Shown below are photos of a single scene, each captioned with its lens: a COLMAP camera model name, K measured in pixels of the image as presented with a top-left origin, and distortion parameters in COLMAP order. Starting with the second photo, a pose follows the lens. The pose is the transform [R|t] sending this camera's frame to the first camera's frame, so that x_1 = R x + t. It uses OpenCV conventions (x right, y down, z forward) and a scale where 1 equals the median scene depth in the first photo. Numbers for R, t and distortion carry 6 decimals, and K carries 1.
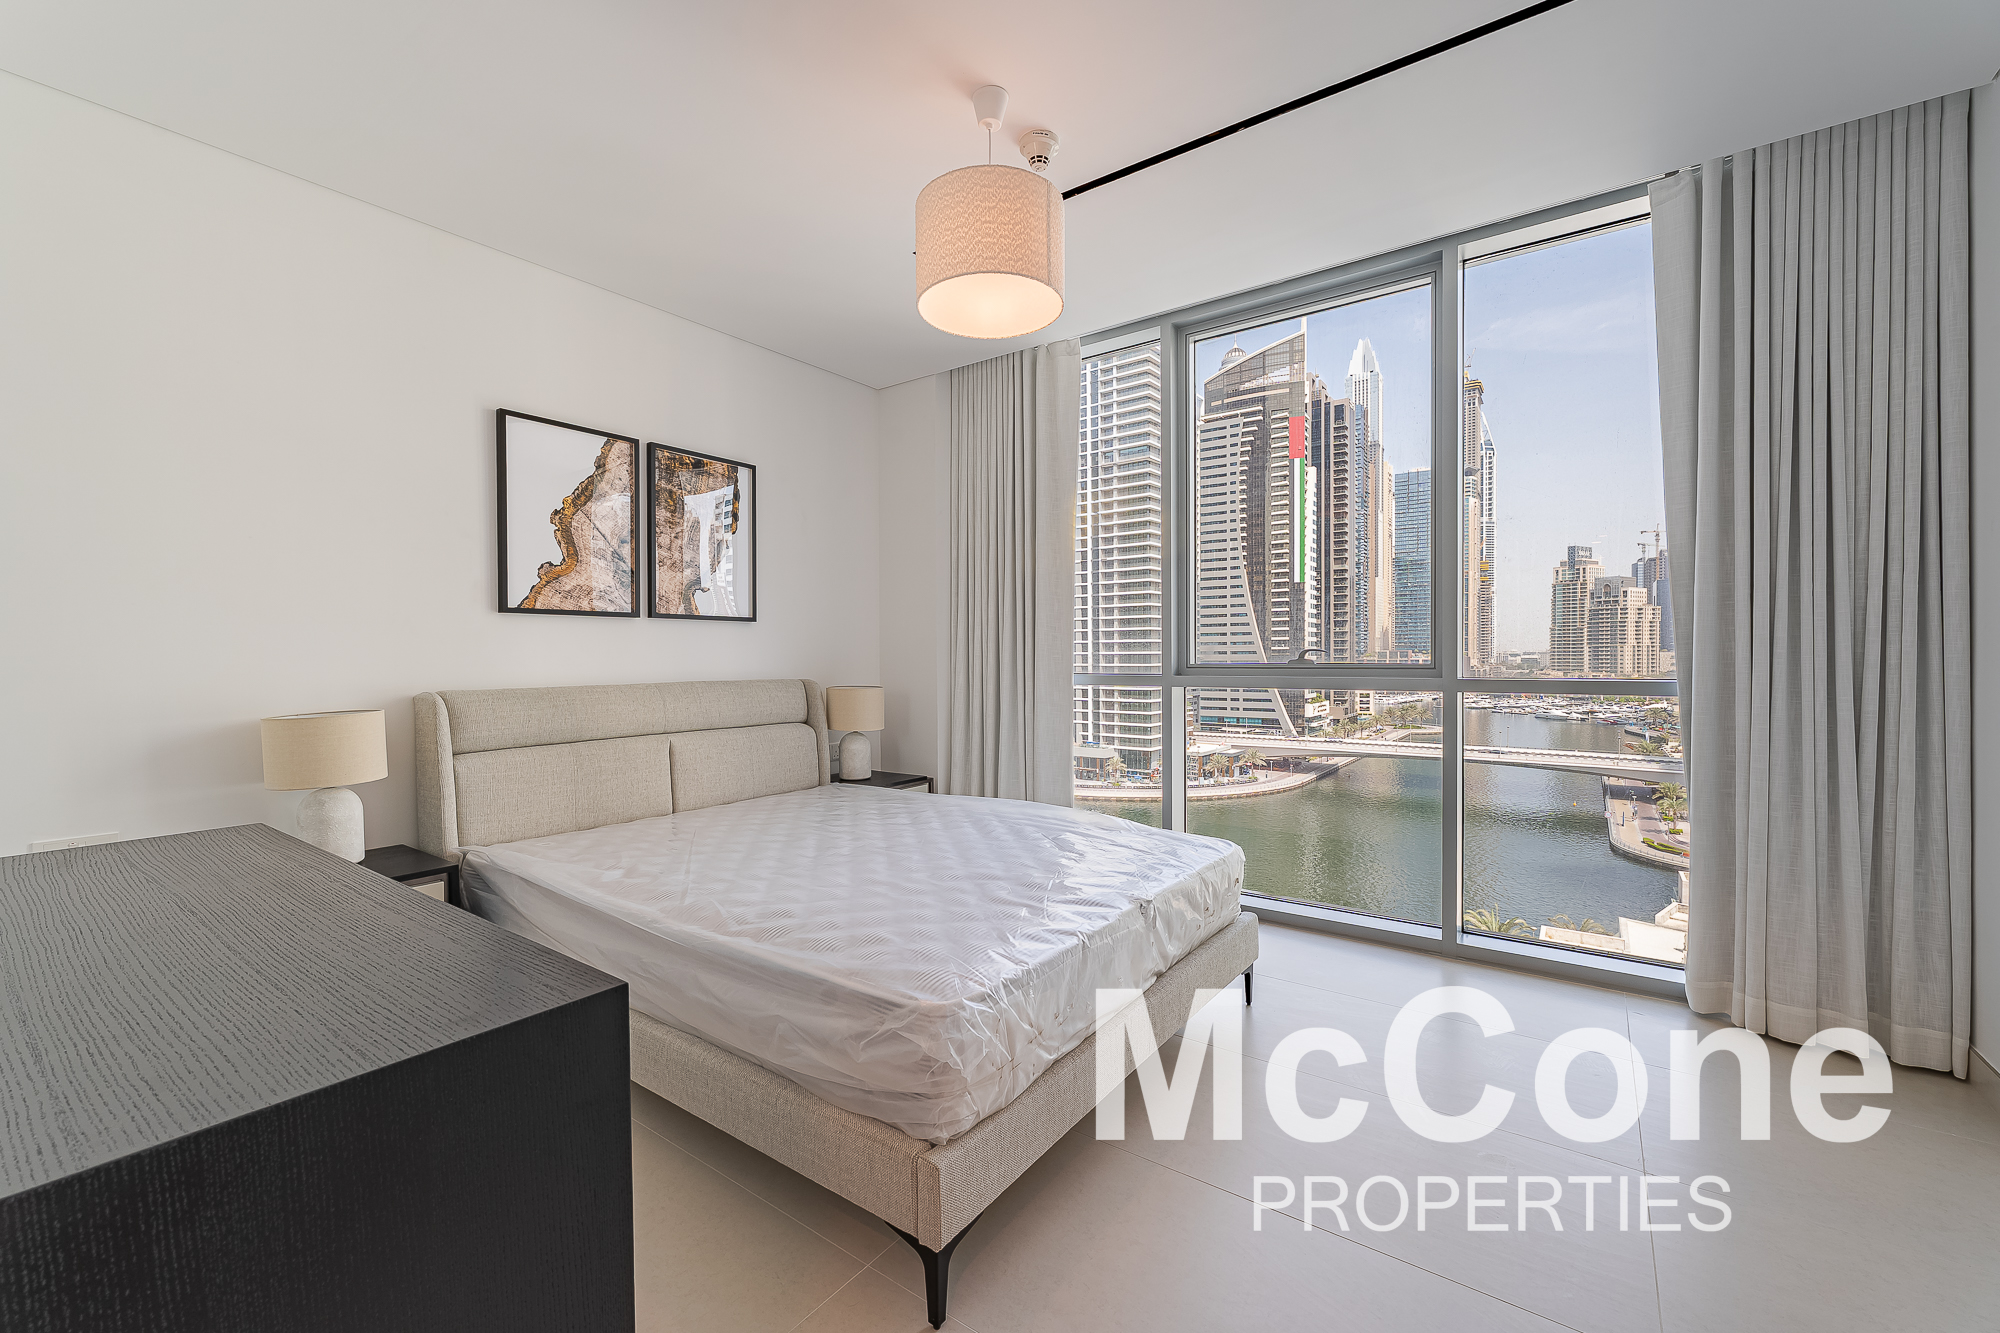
lens RADIAL K [[817.9, 0, 983.4], [0, 817.9, 672.1], [0, 0, 1]] dist [0.002065, -0.000670]
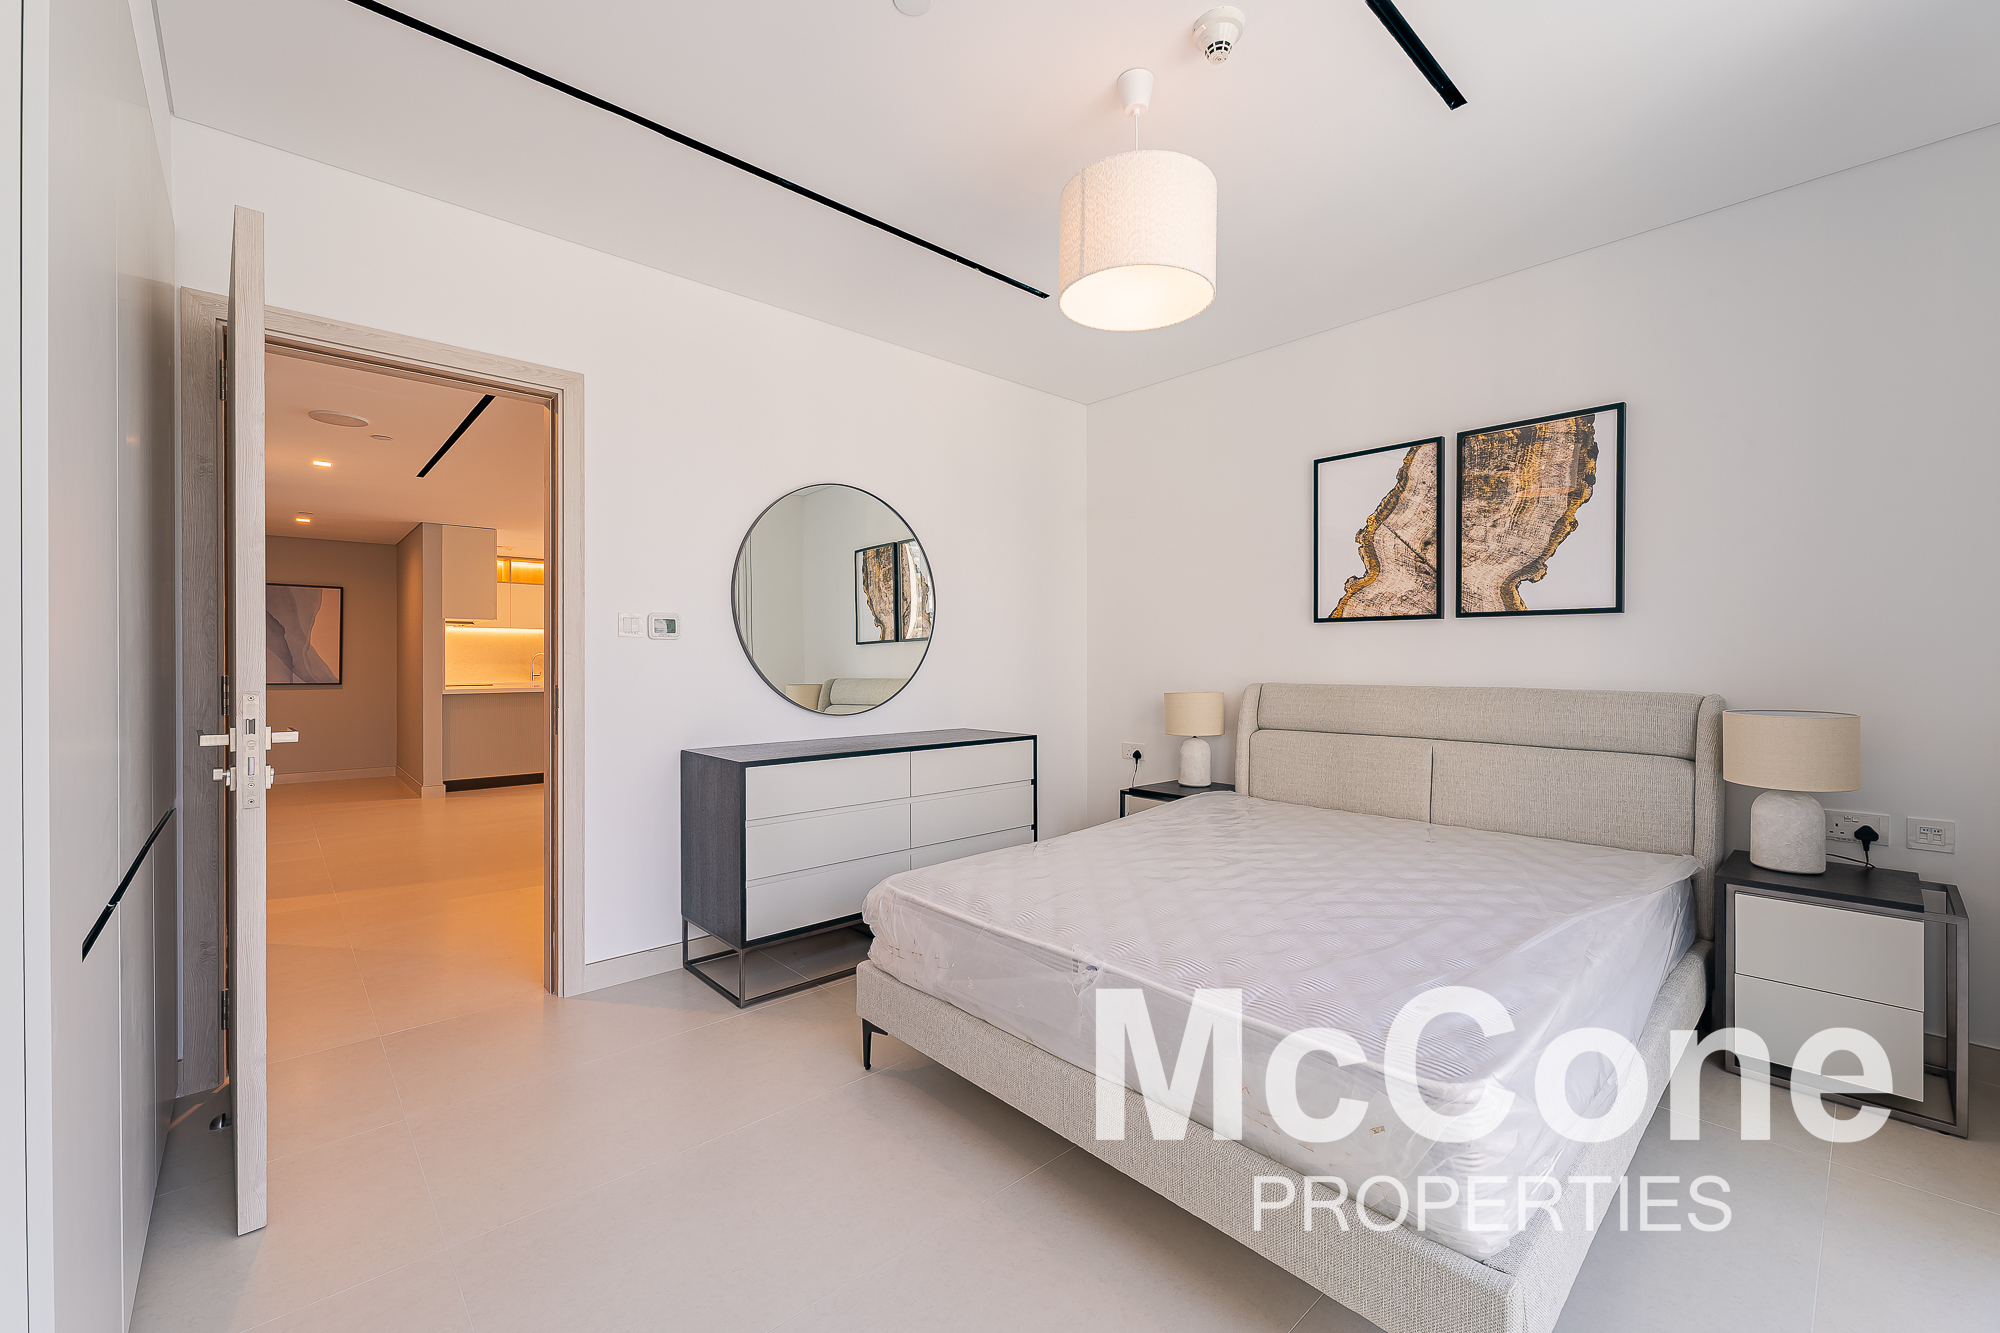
lens RADIAL K [[817.9, 0, 999.3], [0, 817.9, 668.6], [0, 0, 1]] dist [0.002065, -0.000670]
pose [[-0.185846, 0.018635, -0.982402, 0.653913], [-0.017845, 0.999591, 0.022337, -0.019983], [0.982417, 0.021682, -0.185437, 0.681928]]
